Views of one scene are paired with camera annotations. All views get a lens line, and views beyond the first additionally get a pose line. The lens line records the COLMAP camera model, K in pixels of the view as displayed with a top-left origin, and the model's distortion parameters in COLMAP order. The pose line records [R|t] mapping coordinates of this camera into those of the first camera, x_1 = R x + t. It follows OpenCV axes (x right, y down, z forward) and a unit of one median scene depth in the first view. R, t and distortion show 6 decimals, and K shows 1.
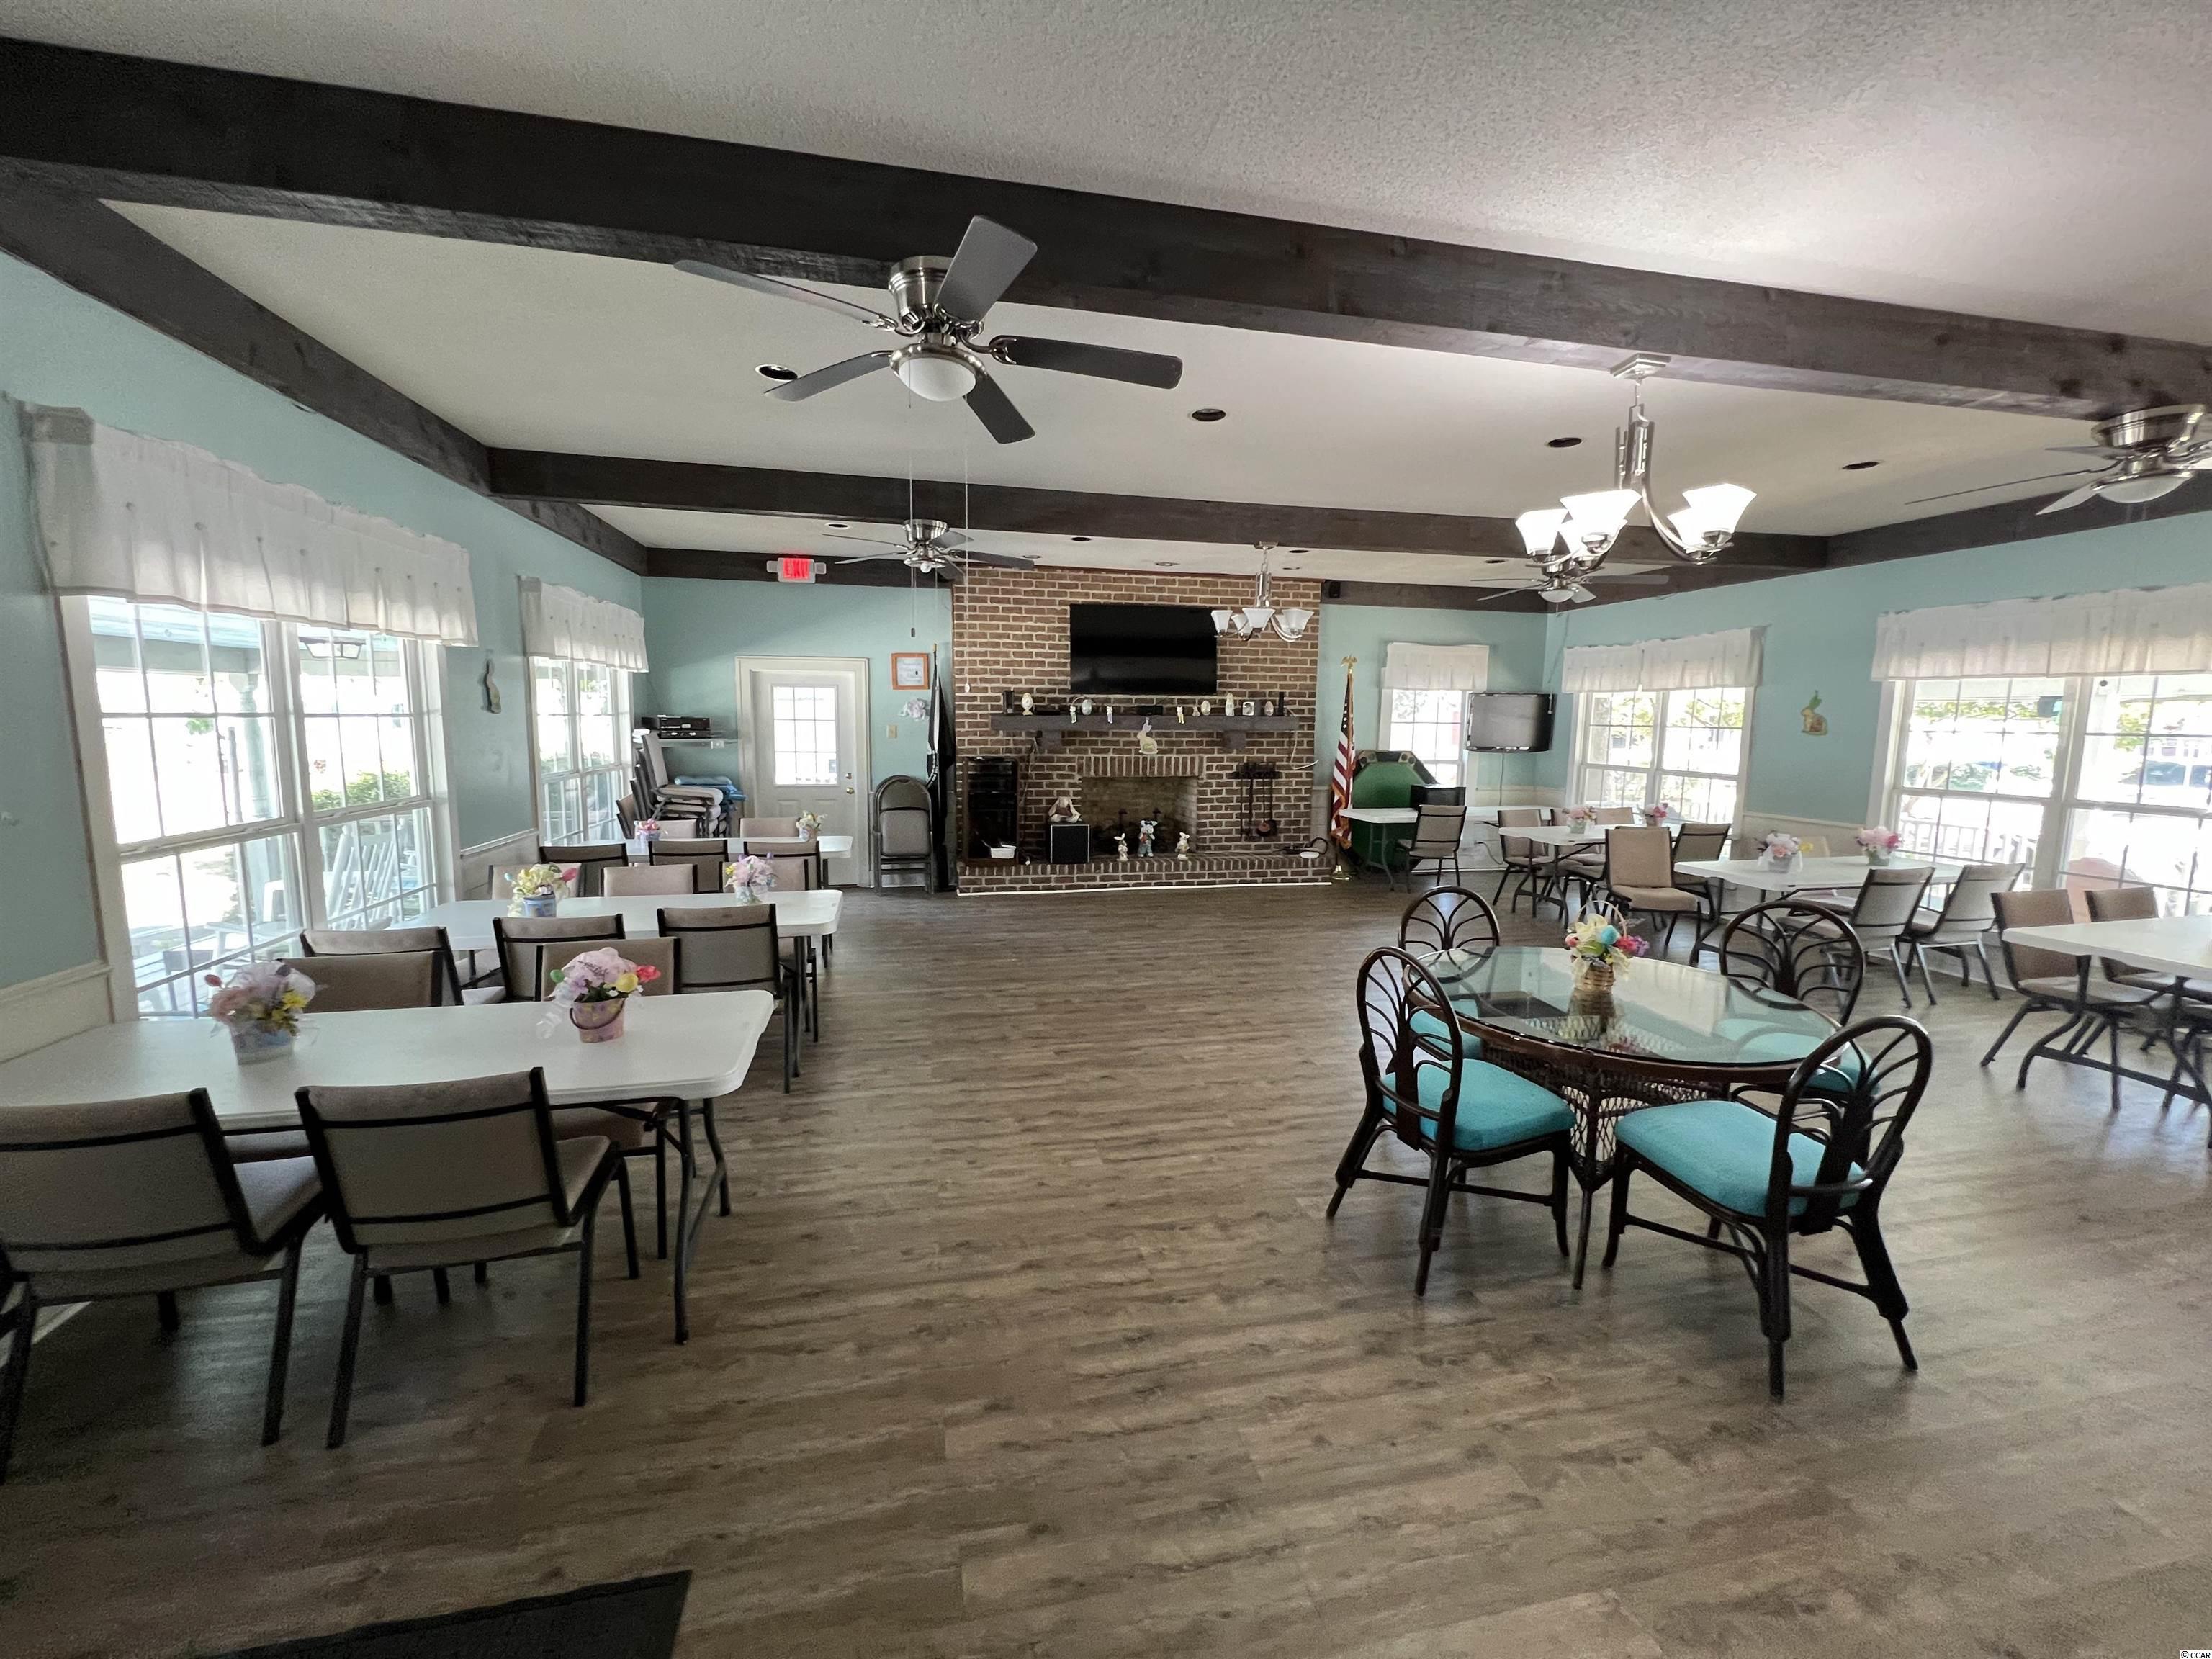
lens RADIAL K [[887.6, 0, 1097.7], [0, 887.6, 834.5], [0, 0, 1]] dist [-0.003116, 0.001154]
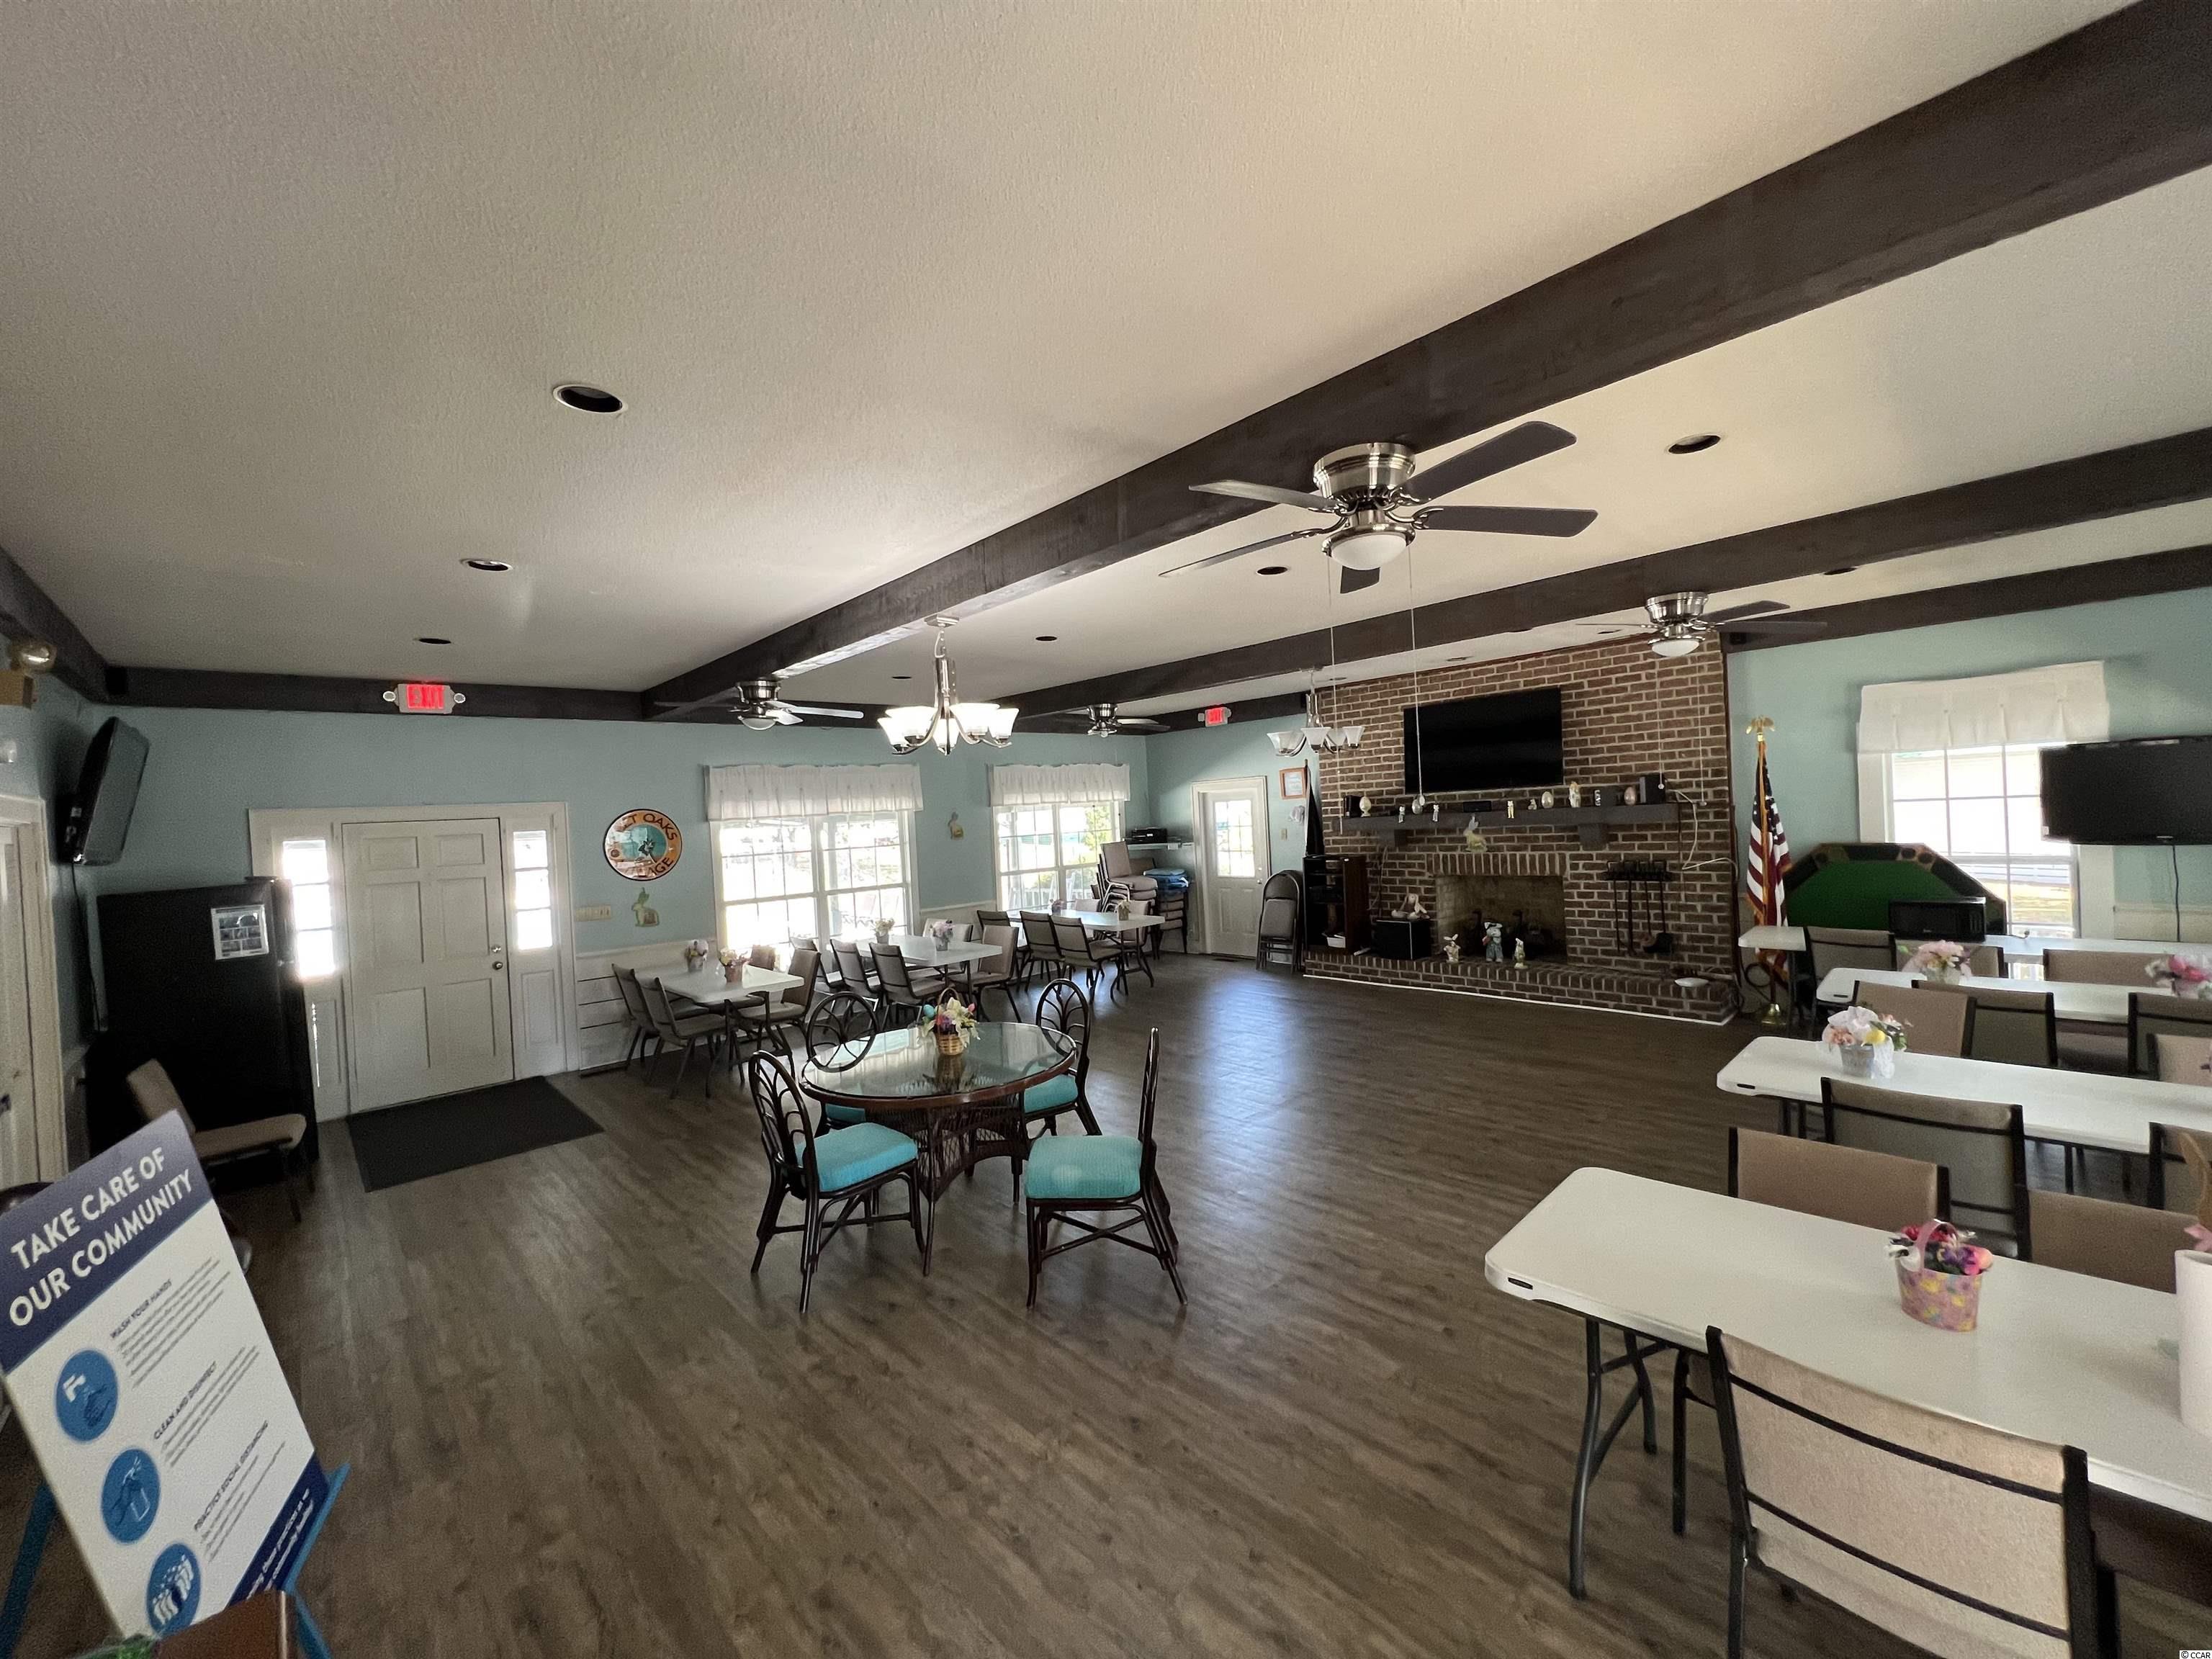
lens RADIAL K [[887.6, 0, 1106.4], [0, 887.6, 824.8], [0, 0, 1]] dist [-0.003116, 0.001154]
pose [[0.510625, -0.025336, -0.859430, 0.673406], [-0.053347, 0.996706, -0.061079, -0.040645], [0.858147, 0.077037, 0.507592, 0.176419]]
